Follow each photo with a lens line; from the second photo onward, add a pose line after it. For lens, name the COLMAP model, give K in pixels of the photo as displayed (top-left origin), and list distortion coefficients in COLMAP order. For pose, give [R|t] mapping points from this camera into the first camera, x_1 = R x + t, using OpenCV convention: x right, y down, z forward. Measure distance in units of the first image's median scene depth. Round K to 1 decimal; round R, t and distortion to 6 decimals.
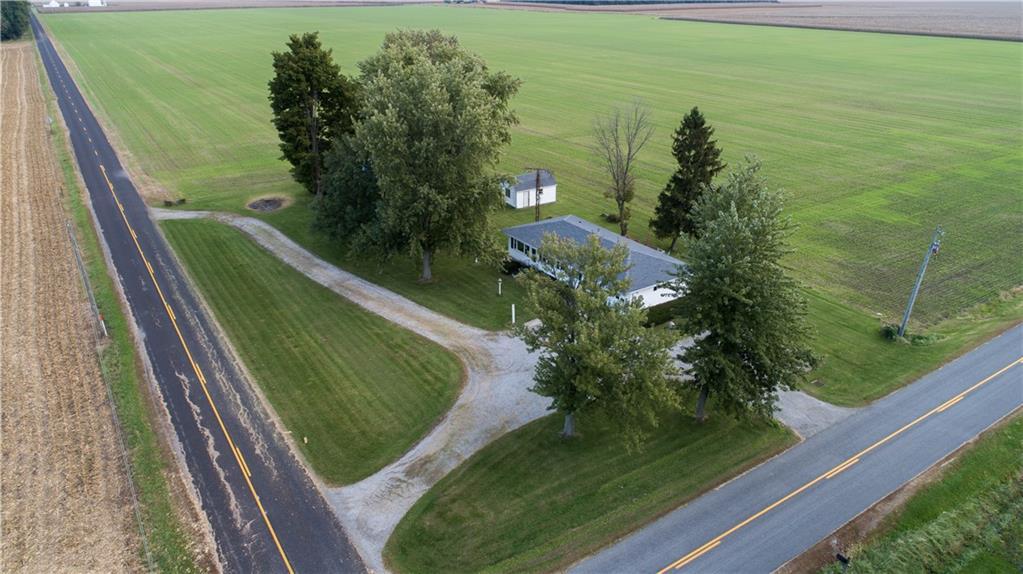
lens RADIAL K [[679.7, 0, 507.4], [0, 679.7, 289.4], [0, 0, 1]] dist [-0.005541, 0.002083]
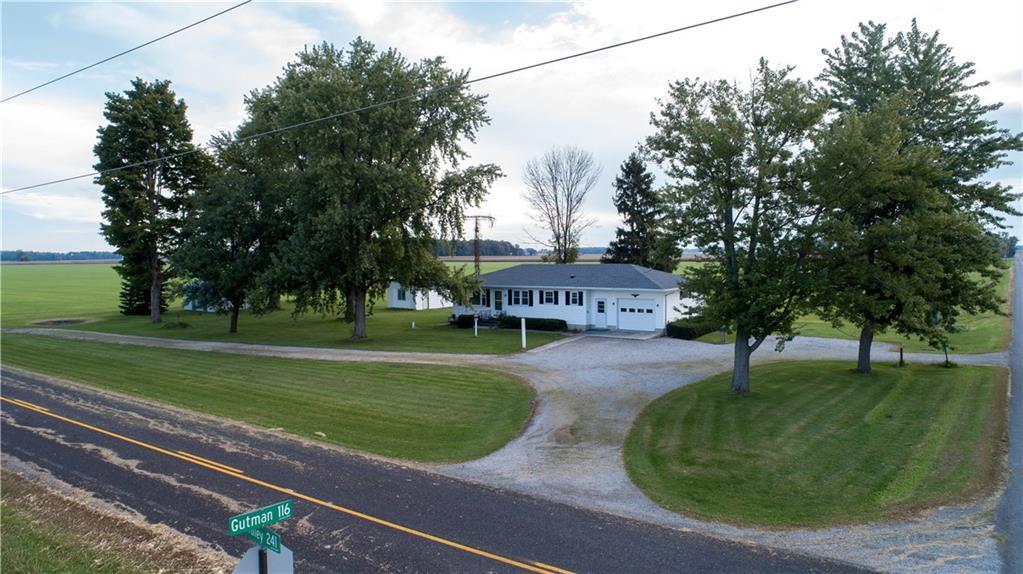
lens RADIAL K [[679.7, 0, 507.4], [0, 679.7, 289.4], [0, 0, 1]] dist [-0.005541, 0.002083]
pose [[0.937993, -0.024212, 0.345809, -0.318642], [0.149619, 0.928135, -0.340851, 0.294971], [-0.312705, 0.371455, 0.874207, 0.454576]]
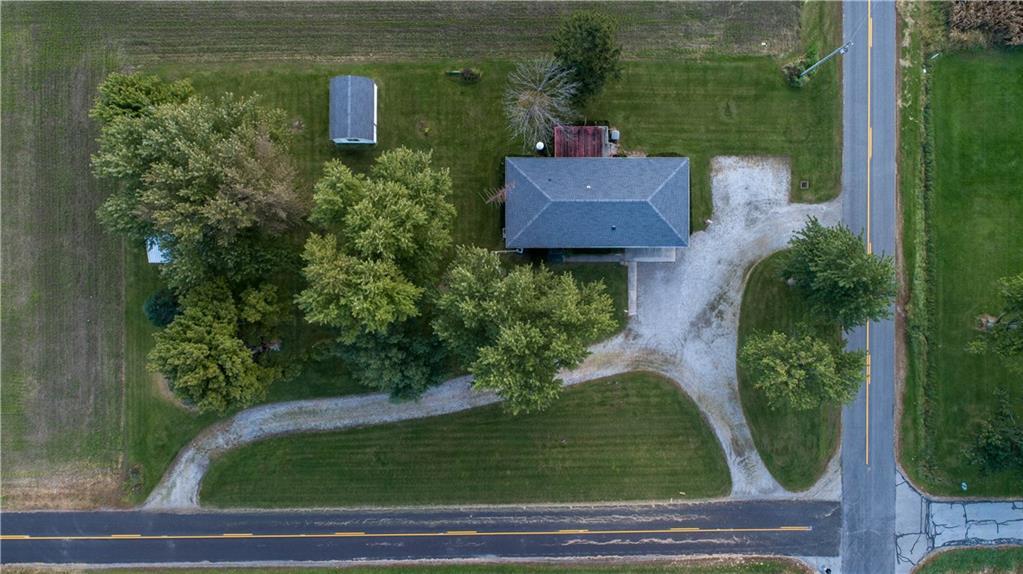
lens RADIAL K [[679.7, 0, 507.4], [0, 679.7, 289.4], [0, 0, 1]] dist [-0.005541, 0.002083]
pose [[0.543075, -0.839631, -0.009440, -0.082552], [0.340074, 0.209653, 0.916731, -1.520678], [-0.767737, -0.501064, 0.399394, 0.858452]]
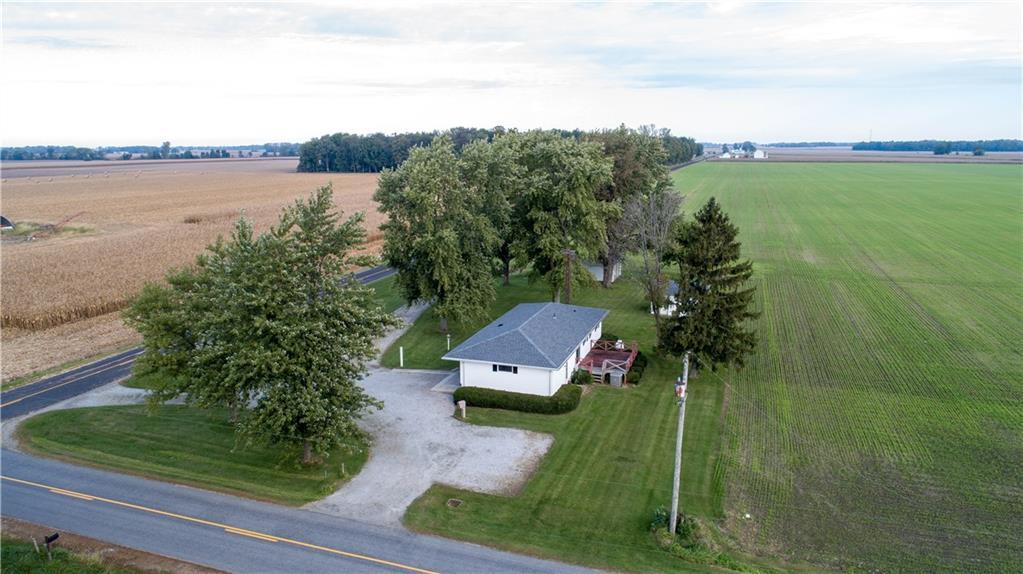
lens RADIAL K [[679.7, 0, 507.4], [0, 679.7, 289.4], [0, 0, 1]] dist [-0.005541, 0.002083]
pose [[0.610160, 0.158624, -0.776237, 1.132565], [-0.321289, 0.945116, -0.059415, -0.064573], [0.724209, 0.285648, 0.627636, 0.543750]]
